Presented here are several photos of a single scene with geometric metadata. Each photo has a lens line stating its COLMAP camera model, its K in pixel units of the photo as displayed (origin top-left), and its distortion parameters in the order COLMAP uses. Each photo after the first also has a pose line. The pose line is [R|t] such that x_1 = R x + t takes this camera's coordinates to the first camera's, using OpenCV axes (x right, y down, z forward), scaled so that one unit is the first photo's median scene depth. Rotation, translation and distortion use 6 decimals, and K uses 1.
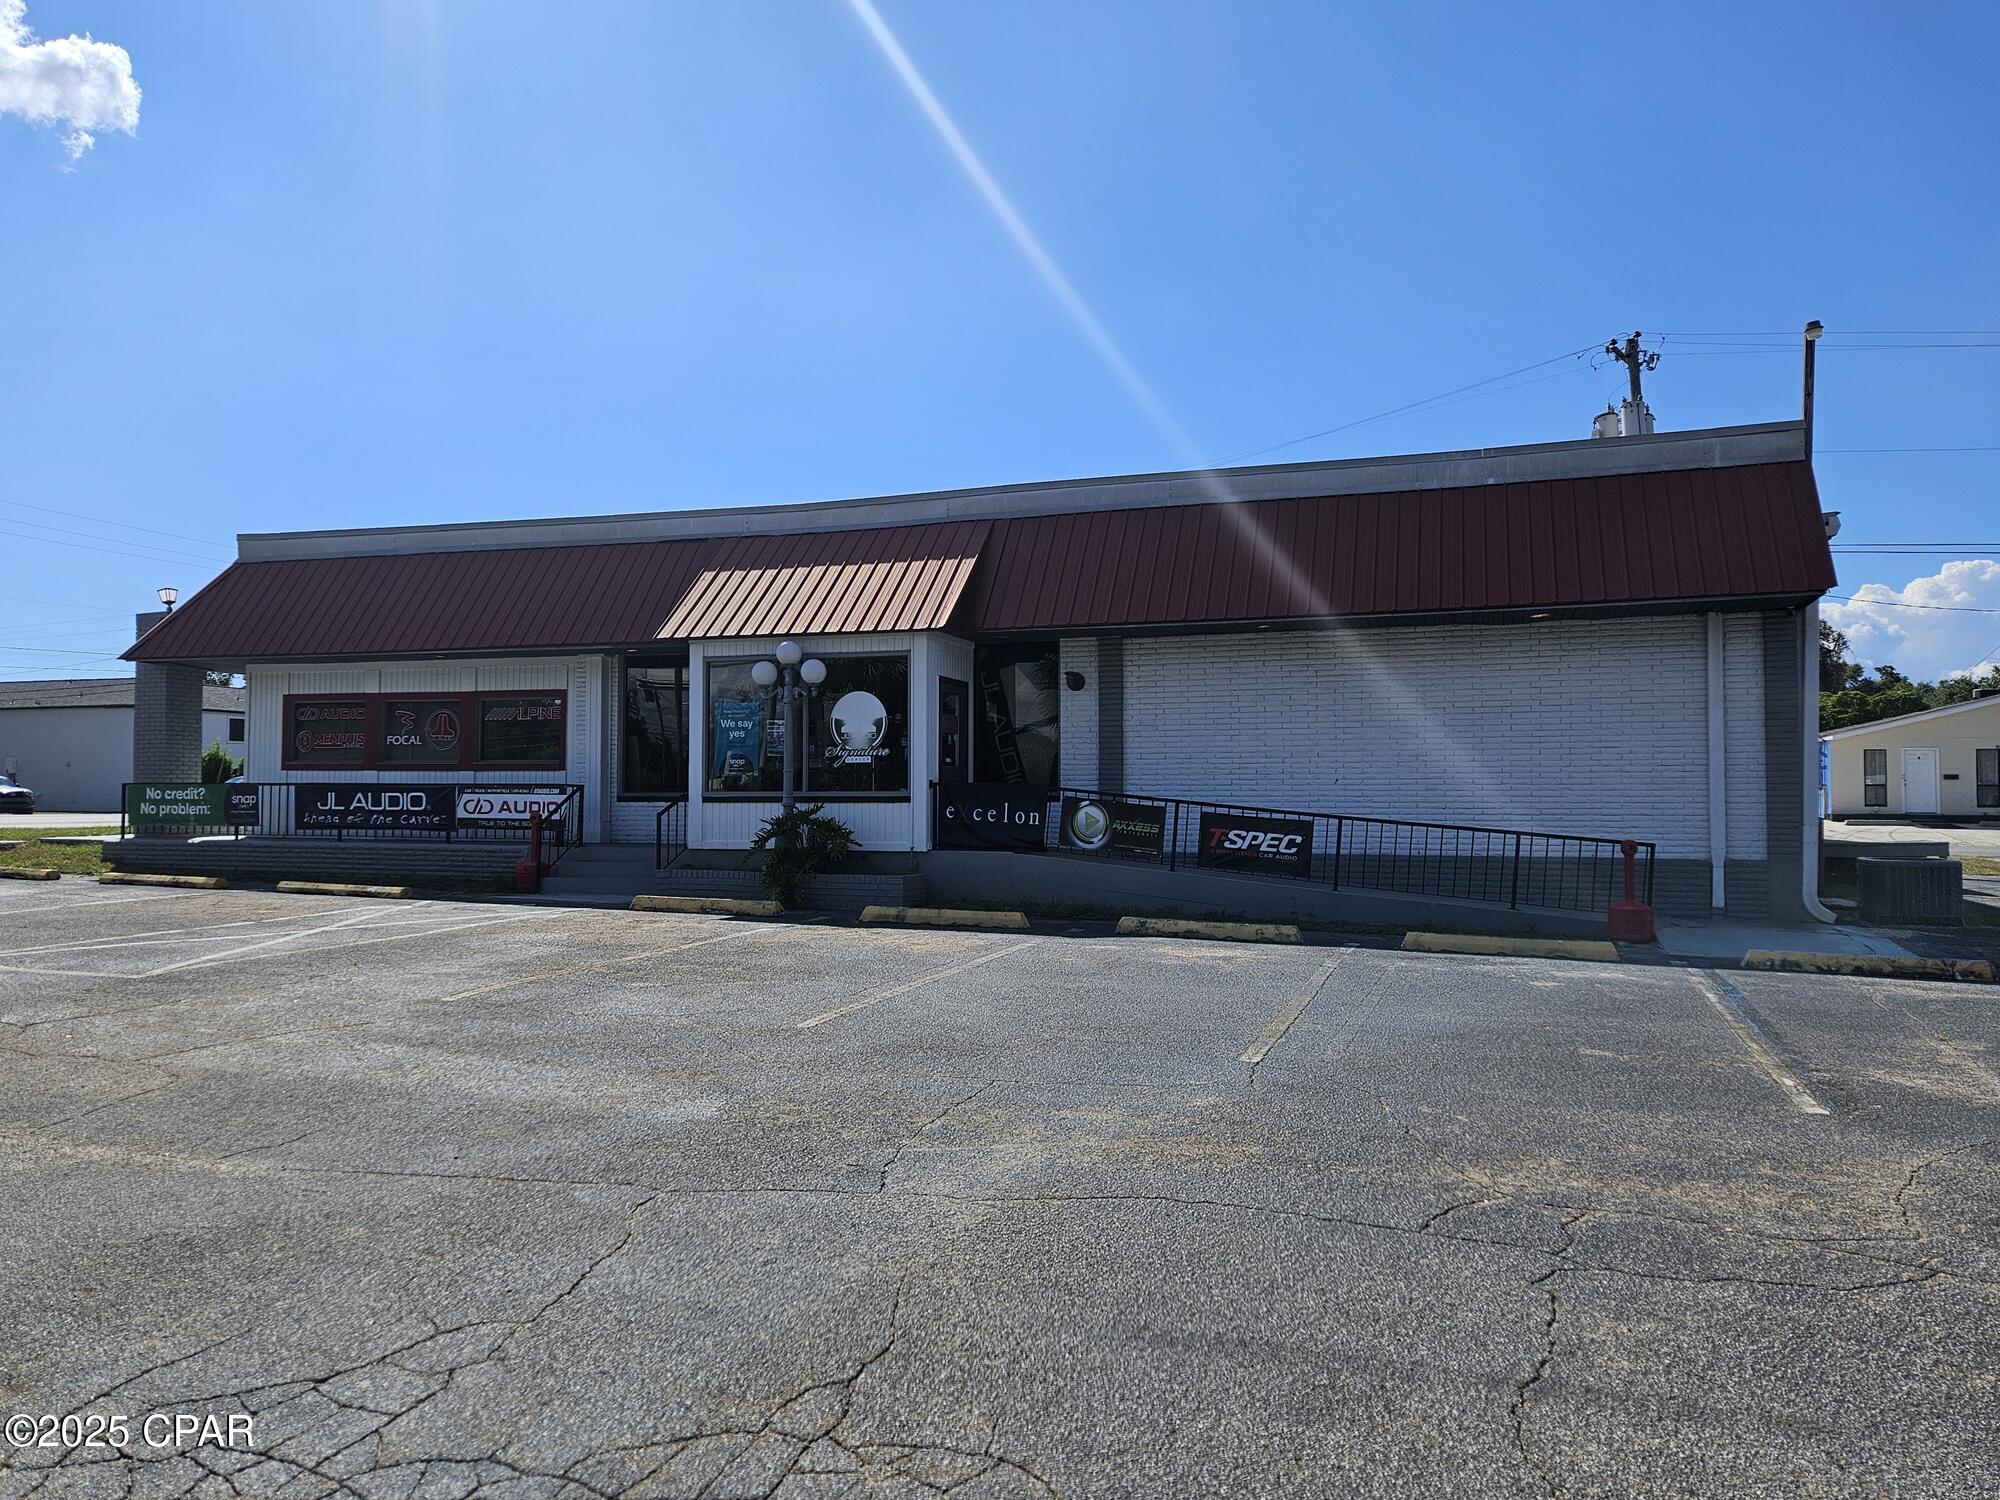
lens RADIAL K [[1391.7, 0, 1061.5], [0, 1391.7, 753.7], [0, 0, 1]] dist [0.056081, -0.030846]
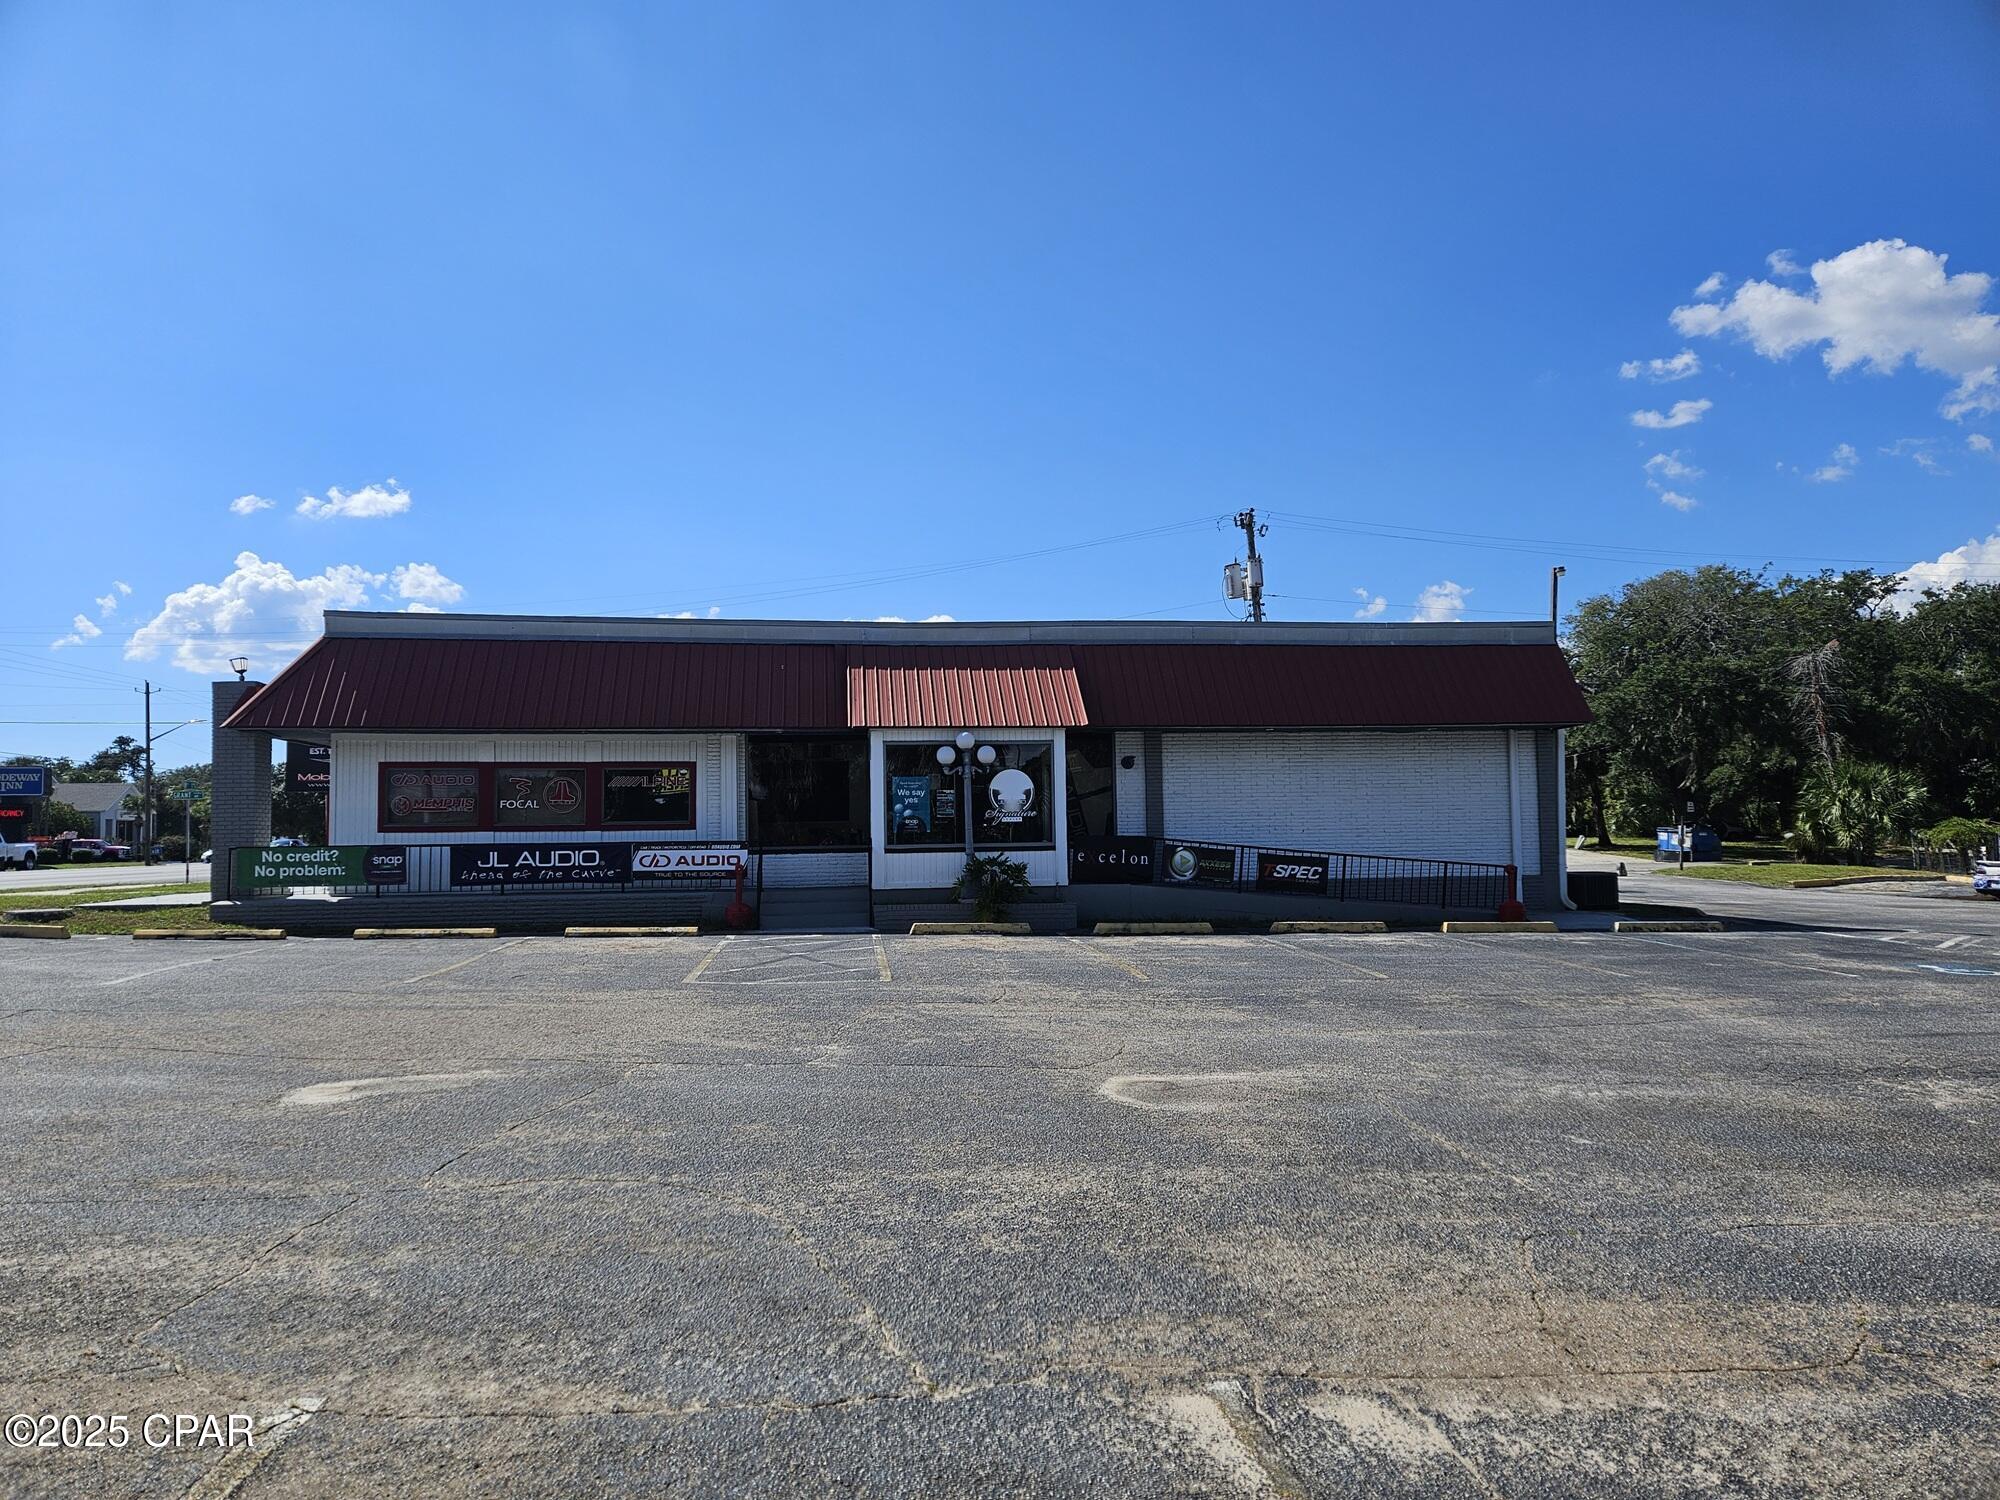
lens RADIAL K [[1391.7, 0, 951.6], [0, 1391.7, 742.9], [0, 0, 1]] dist [0.056081, -0.030846]
pose [[0.896737, 0.015502, 0.442292, -0.788035], [0.001931, 0.999240, -0.038938, -0.017424], [-0.442559, 0.035771, 0.896026, -0.191132]]
